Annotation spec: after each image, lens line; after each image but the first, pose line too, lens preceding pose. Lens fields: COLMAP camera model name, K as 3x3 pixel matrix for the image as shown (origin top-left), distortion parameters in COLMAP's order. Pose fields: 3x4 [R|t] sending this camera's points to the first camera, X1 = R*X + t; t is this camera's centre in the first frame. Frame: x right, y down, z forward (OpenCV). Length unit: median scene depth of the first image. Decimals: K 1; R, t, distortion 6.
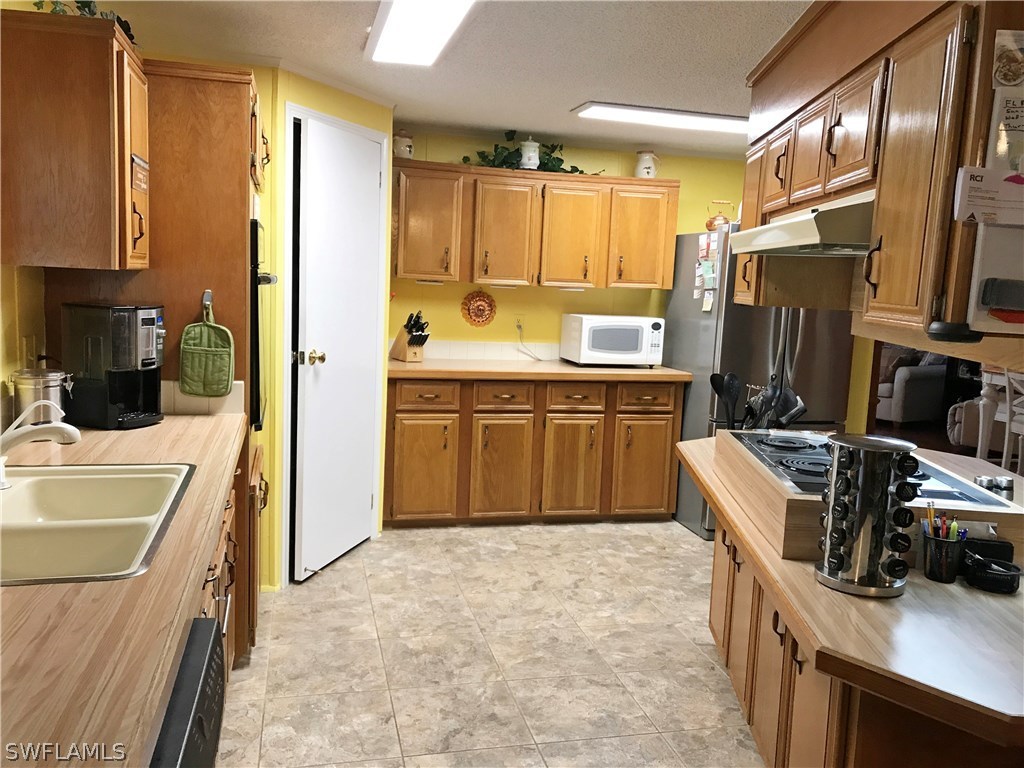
lens RADIAL K [[835.9, 0, 507.3], [0, 835.9, 390.2], [0, 0, 1]] dist [0.037053, -0.005860]
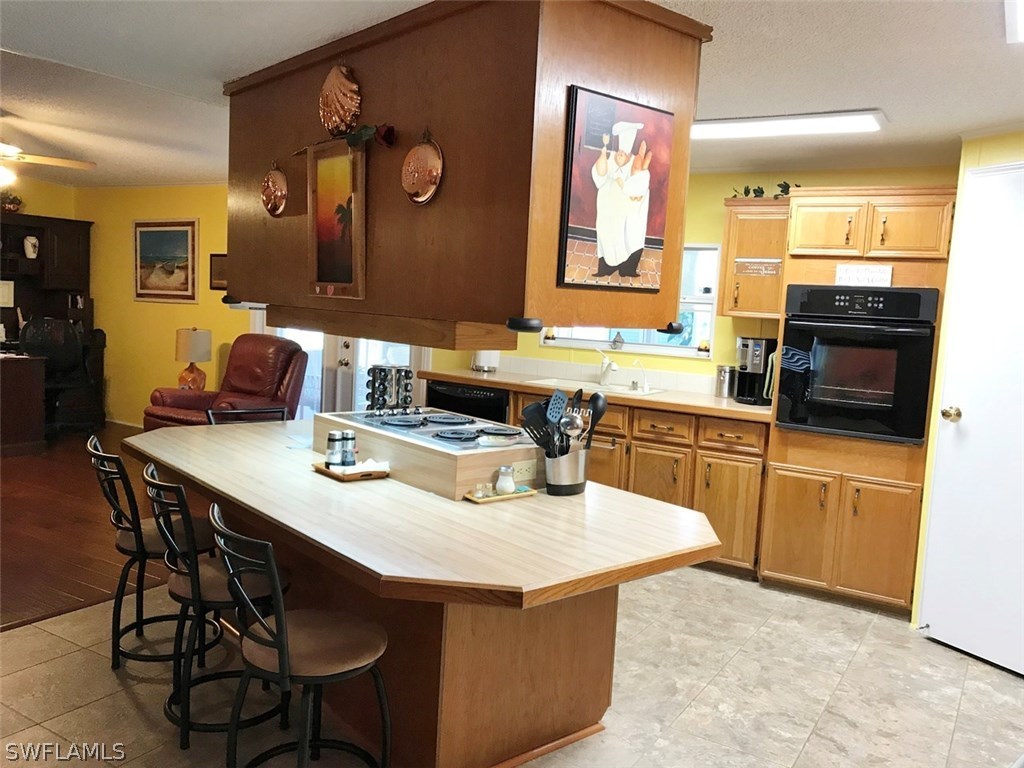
lens RADIAL K [[846.6, 0, 510.1], [0, 846.6, 378.8], [0, 0, 1]] dist [0.005662, -0.001757]
pose [[-0.707686, -0.022398, -0.706172, 0.924811], [-0.185969, 0.970157, 0.155597, -0.150948], [0.681613, 0.241440, -0.690732, 1.445290]]
